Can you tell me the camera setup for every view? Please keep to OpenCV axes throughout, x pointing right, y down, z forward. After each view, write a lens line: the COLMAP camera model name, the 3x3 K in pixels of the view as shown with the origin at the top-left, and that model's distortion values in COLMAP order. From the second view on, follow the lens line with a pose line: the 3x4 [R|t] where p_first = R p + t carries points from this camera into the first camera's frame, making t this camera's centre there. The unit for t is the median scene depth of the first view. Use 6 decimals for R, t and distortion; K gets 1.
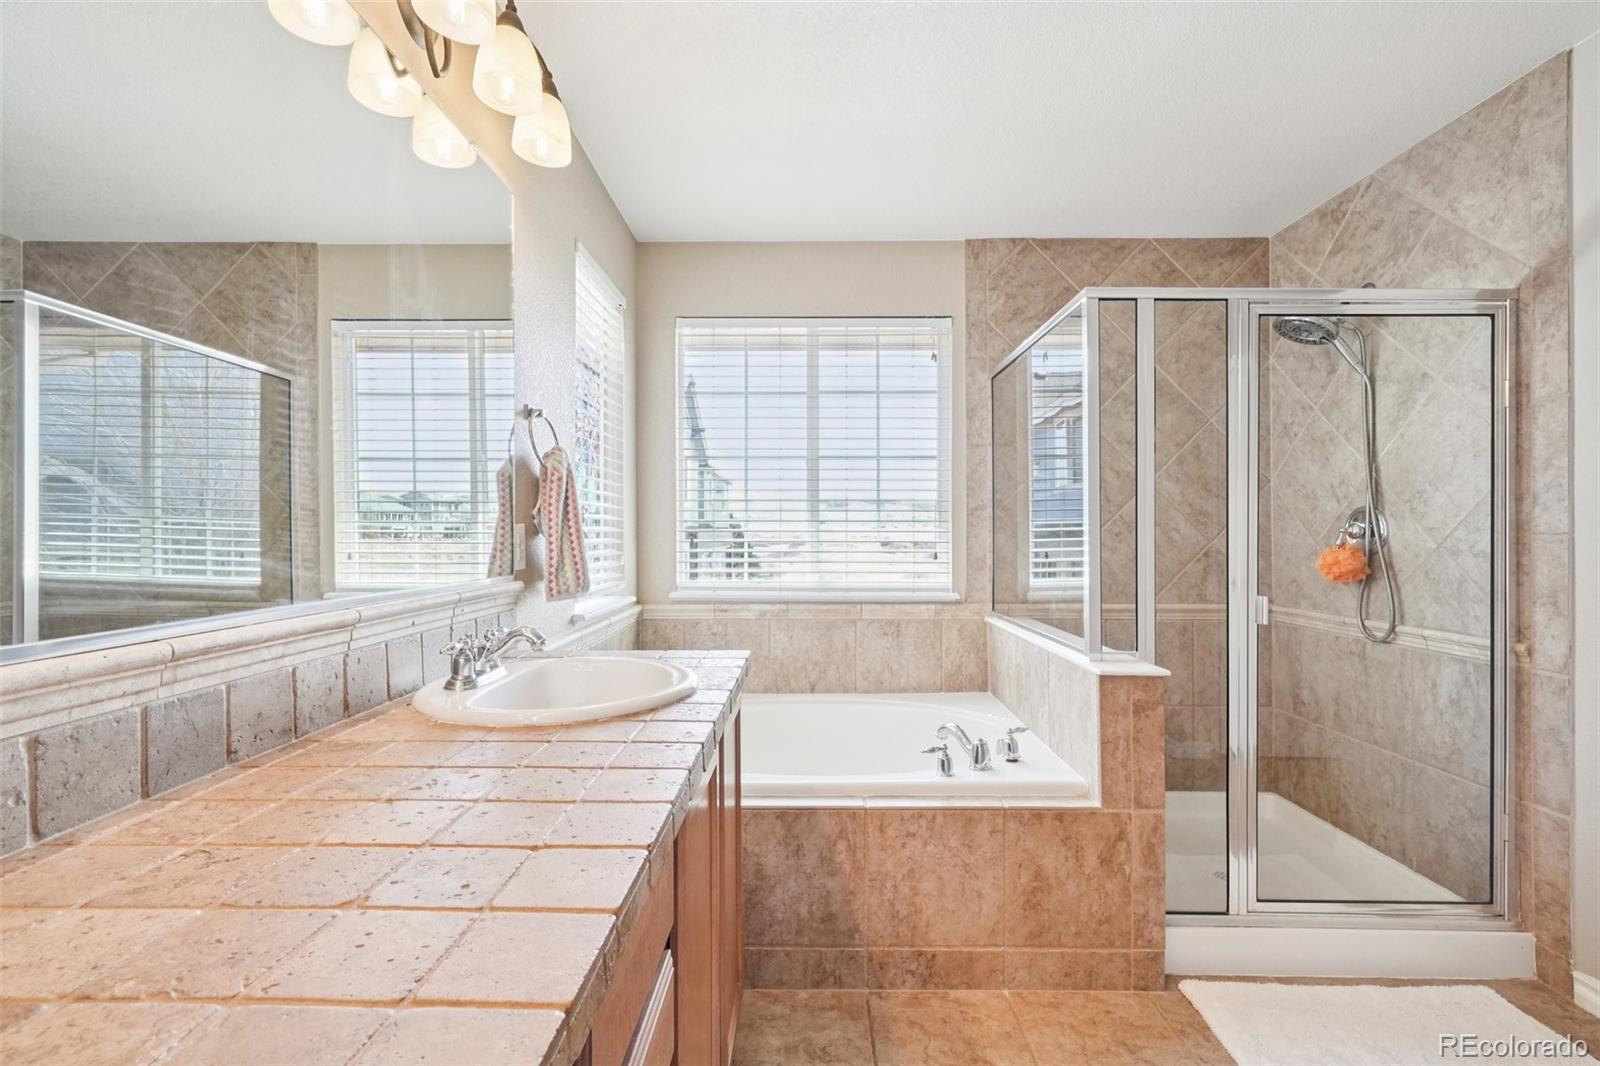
lens RADIAL K [[689.2, 0, 802.2], [0, 689.2, 529.2], [0, 0, 1]] dist [-0.001406, 0.001867]
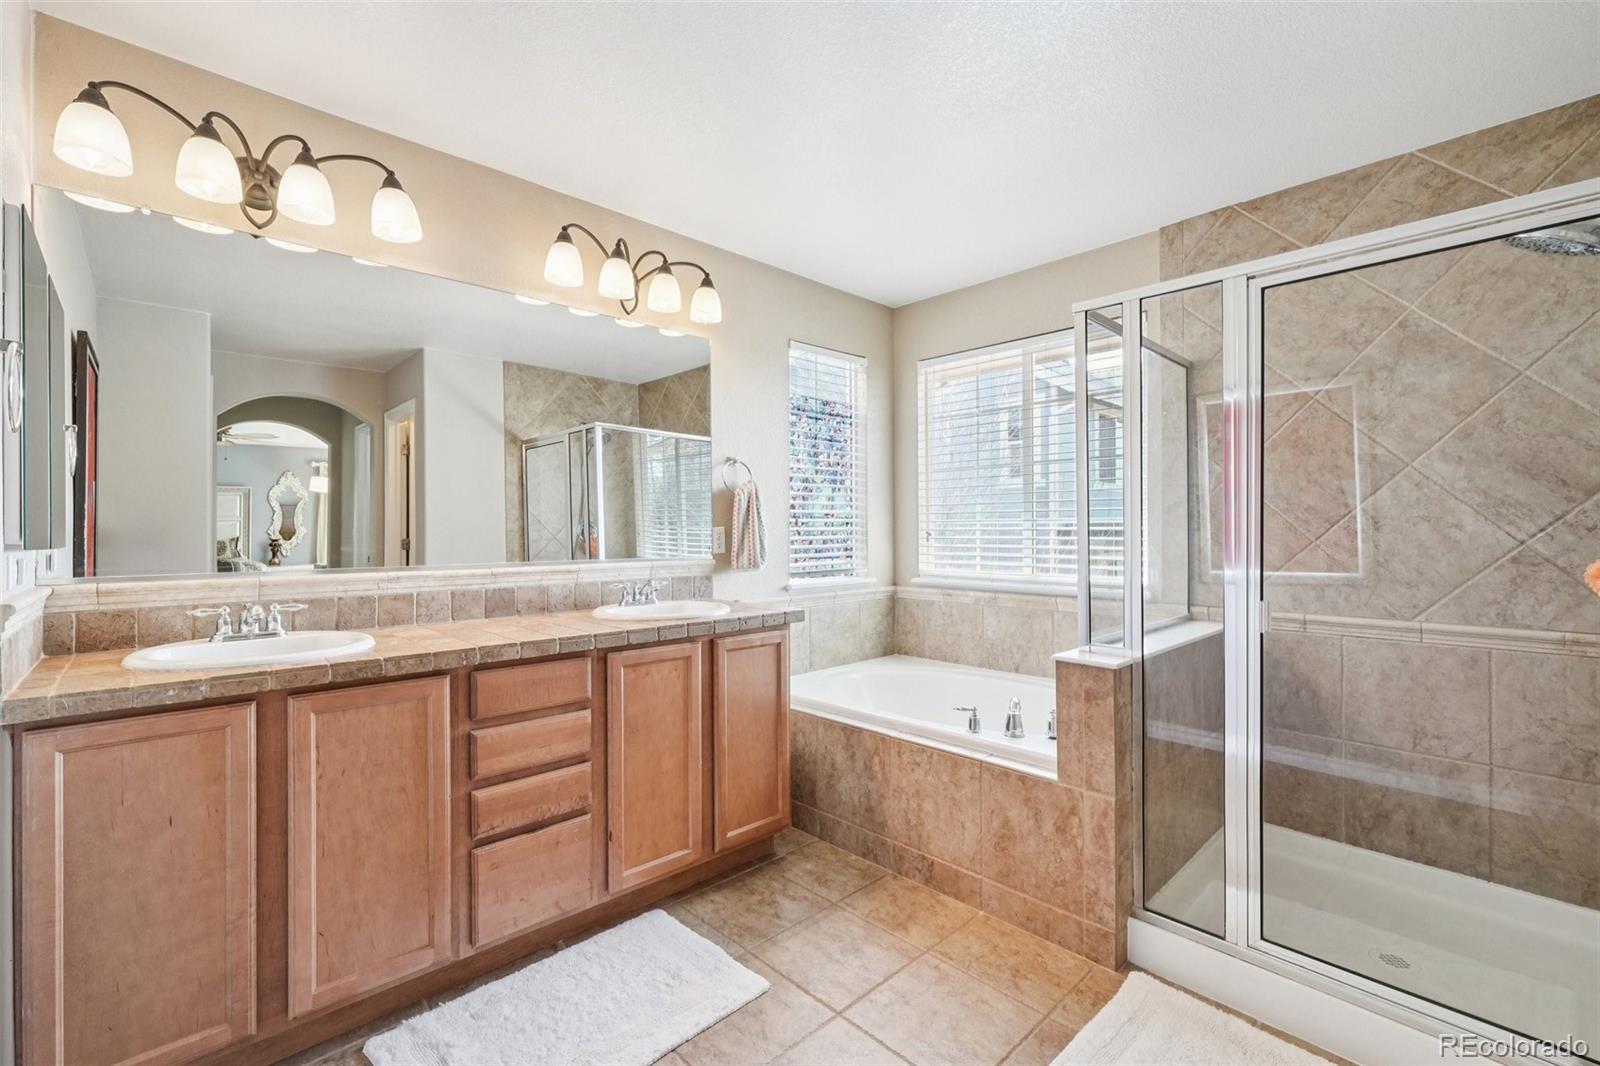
lens RADIAL K [[689.2, 0, 812.2], [0, 689.2, 531.4], [0, 0, 1]] dist [-0.001406, 0.001867]
pose [[0.702429, -0.002099, -0.711750, 0.943676], [0.006386, 0.999974, 0.003353, -0.000614], [0.711725, -0.006900, 0.702425, -0.051109]]
